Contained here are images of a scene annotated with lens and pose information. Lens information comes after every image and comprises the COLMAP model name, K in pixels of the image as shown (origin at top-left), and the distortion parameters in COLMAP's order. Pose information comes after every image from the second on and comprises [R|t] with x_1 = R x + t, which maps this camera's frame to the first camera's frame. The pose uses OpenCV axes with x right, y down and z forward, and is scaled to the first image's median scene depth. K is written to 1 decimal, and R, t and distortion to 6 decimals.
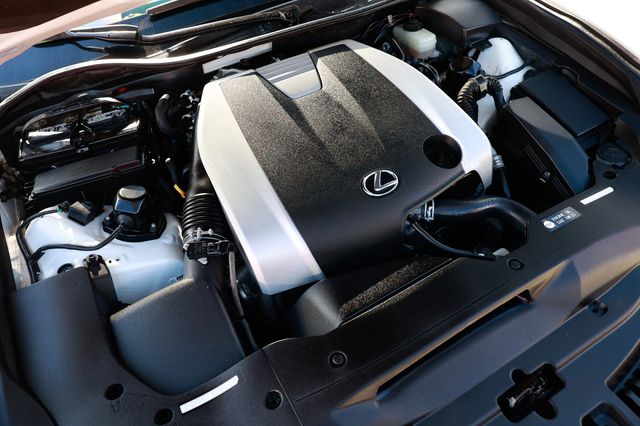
lens RADIAL K [[439.0, 0, 320.0], [0, 439.0, 213.0], [0, 0, 1]] dist [-0.113354, 0.107589]
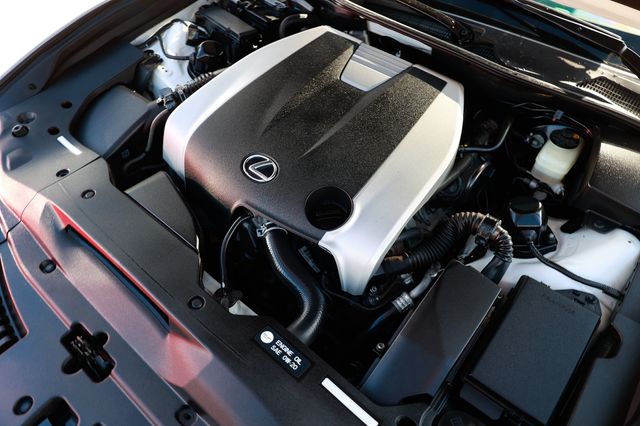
lens RADIAL K [[439.0, 0, 320.0], [0, 439.0, 213.0], [0, 0, 1]] dist [-0.113354, 0.107589]
pose [[0.352166, 0.748904, -0.561357, 0.819504], [-0.724023, 0.598067, 0.343666, -0.447407], [0.593102, 0.285408, 0.752843, 0.359989]]
